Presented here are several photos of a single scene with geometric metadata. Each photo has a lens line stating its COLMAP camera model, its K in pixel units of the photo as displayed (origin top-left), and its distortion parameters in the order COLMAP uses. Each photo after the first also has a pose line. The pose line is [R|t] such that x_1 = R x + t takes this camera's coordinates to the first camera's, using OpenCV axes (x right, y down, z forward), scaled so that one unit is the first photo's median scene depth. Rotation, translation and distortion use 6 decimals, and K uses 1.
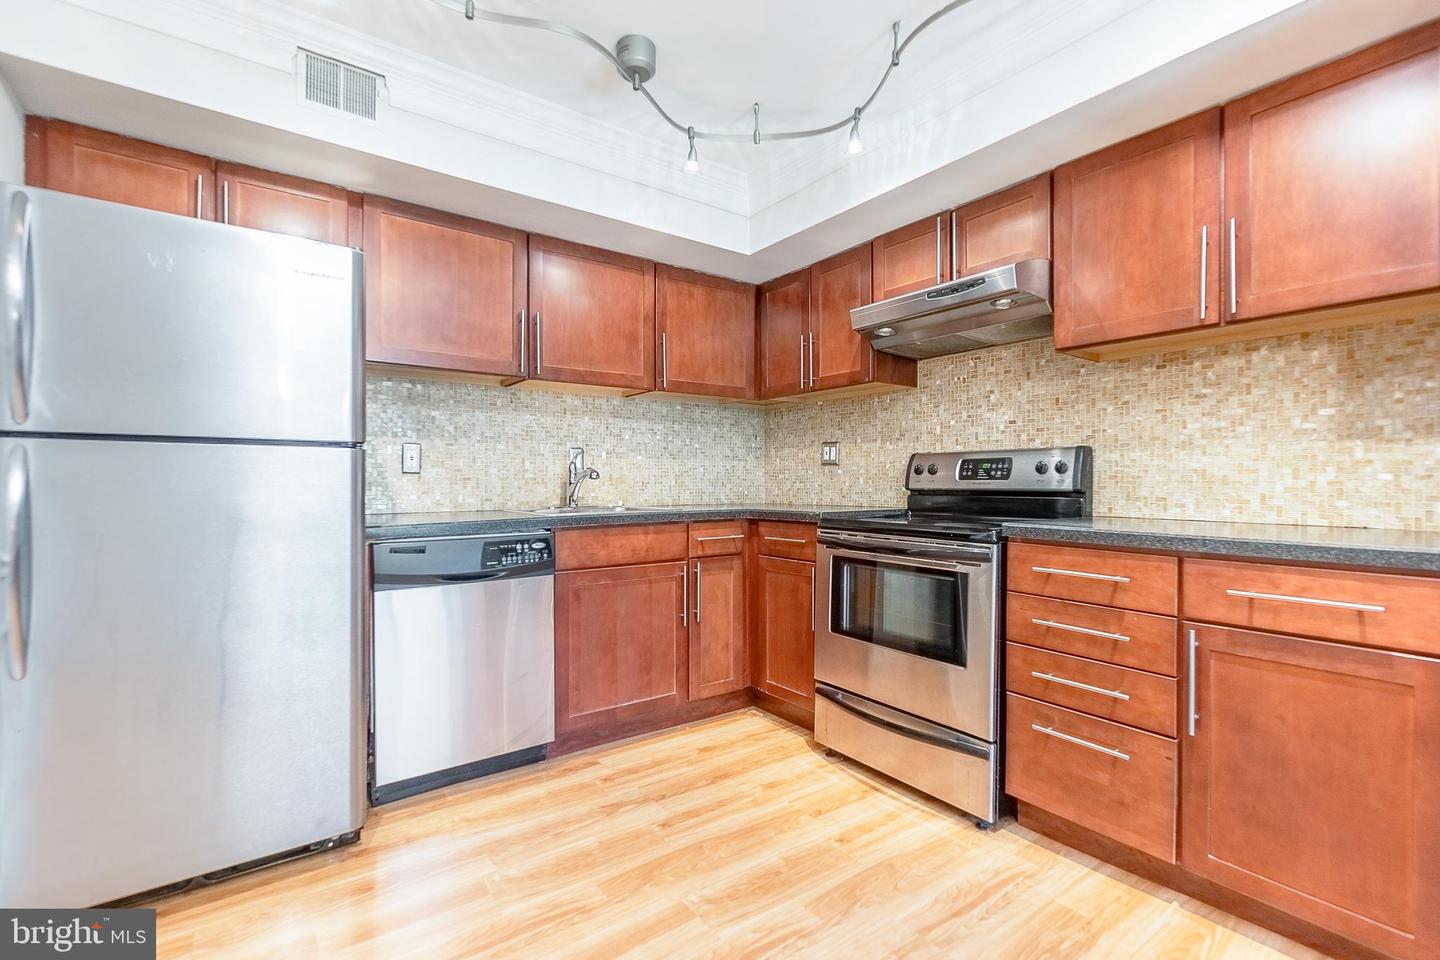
lens RADIAL K [[636.9, 0, 719.9], [0, 636.9, 482.8], [0, 0, 1]] dist [-0.000867, -0.000046]
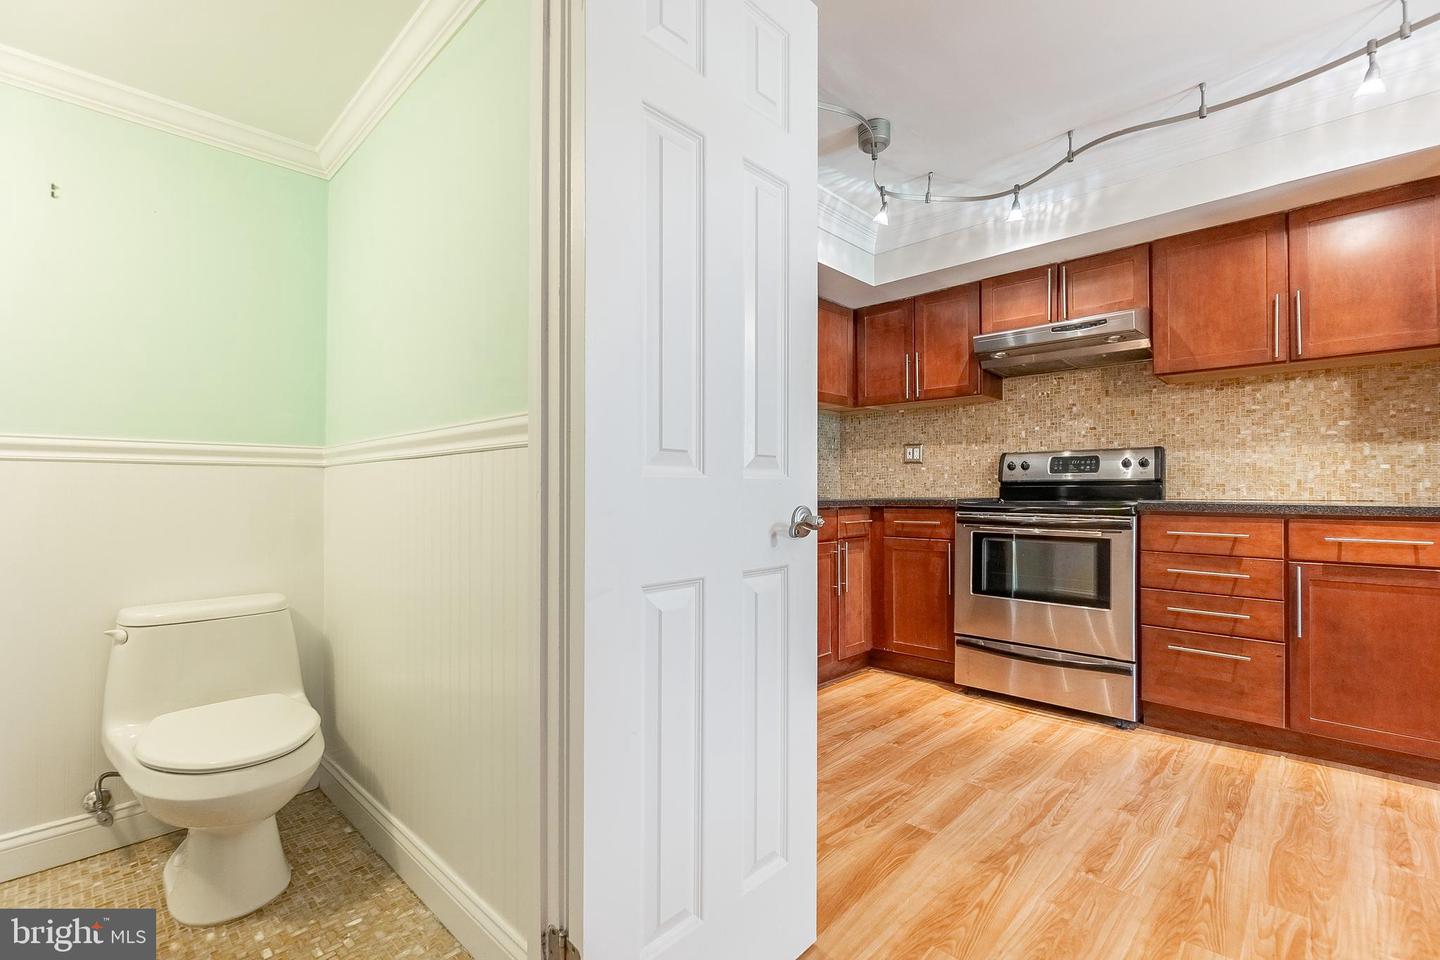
lens RADIAL K [[636.9, 0, 719.9], [0, 636.9, 482.8], [0, 0, 1]] dist [-0.000867, -0.000046]
pose [[0.985972, 0.002583, 0.166891, -0.540575], [-0.000074, 0.999887, -0.015043, 0.037101], [-0.166911, 0.014819, 0.985861, -0.156768]]
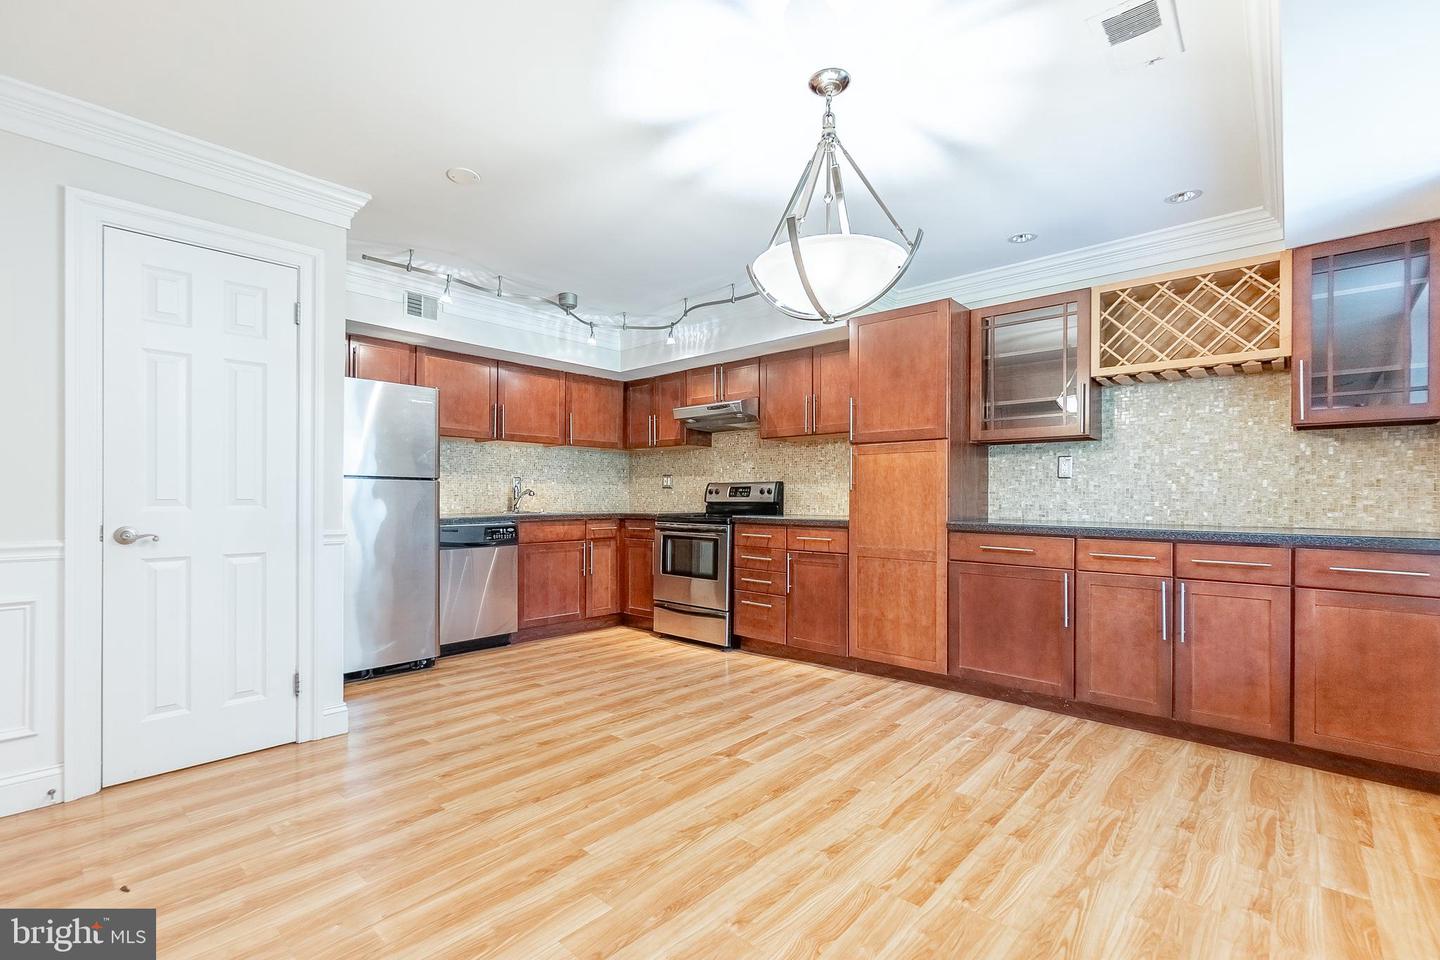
lens RADIAL K [[637.8, 0, 712.5], [0, 637.8, 496.6], [0, 0, 1]] dist [-0.005154, 0.000207]
pose [[0.980726, 0.005060, 0.195321, -0.060047], [-0.003822, 0.999970, -0.006714, 0.007972], [-0.195349, 0.005838, 0.980716, -1.003945]]
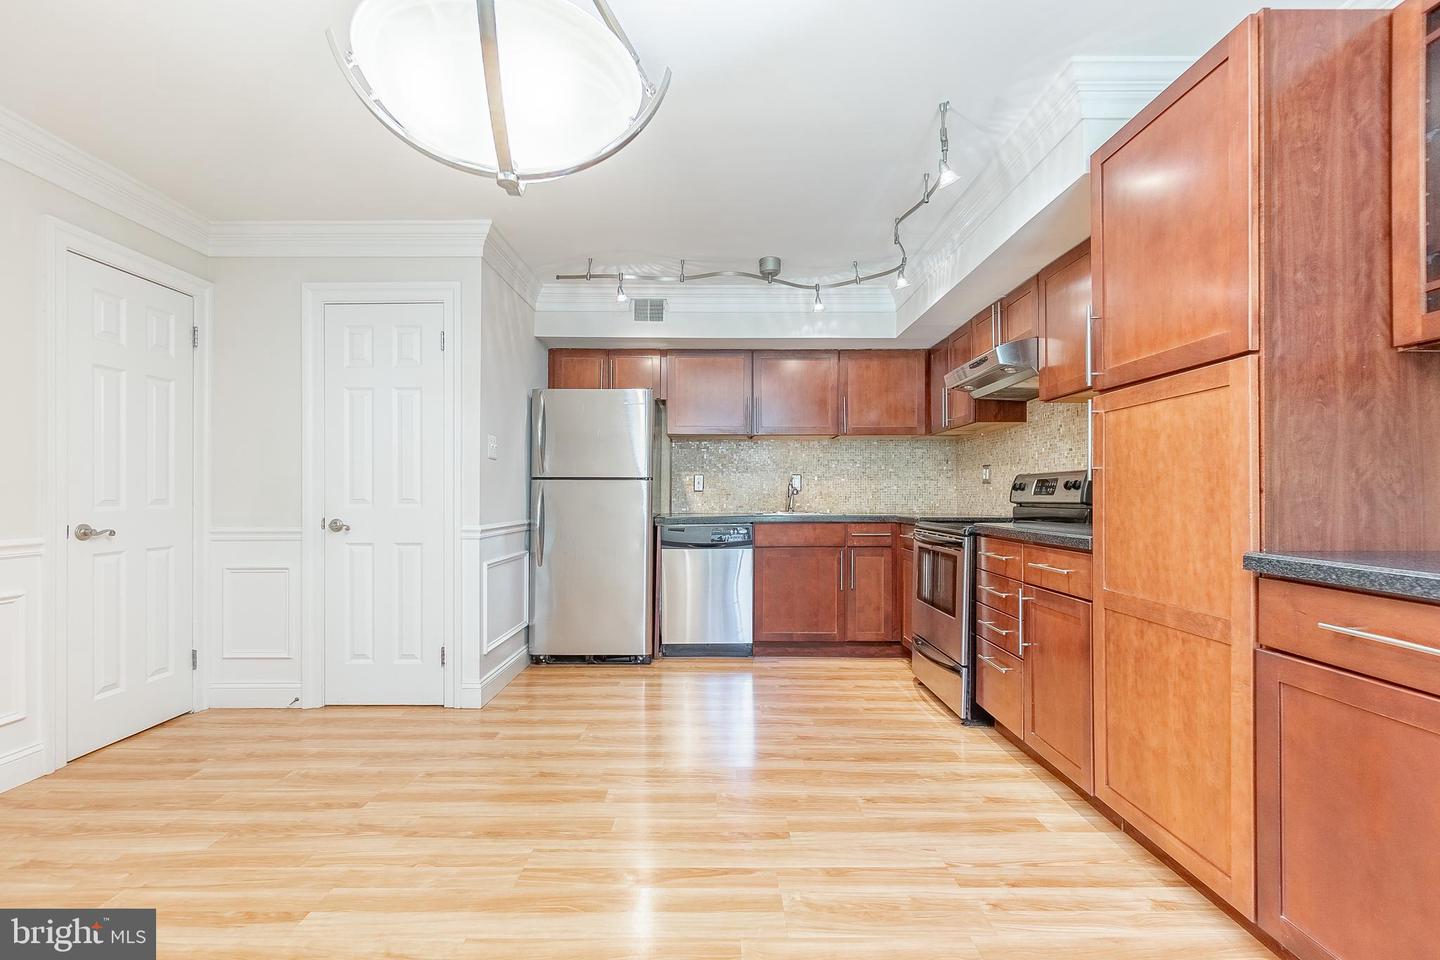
lens RADIAL K [[630.7, 0, 713.4], [0, 630.7, 497.0], [0, 0, 1]] dist [-0.003003, -0.000230]
pose [[0.804566, 0.001759, -0.593861, 0.681727], [-0.003332, 0.999993, -0.001552, 0.004046], [0.593854, 0.003228, 0.804566, -0.467614]]
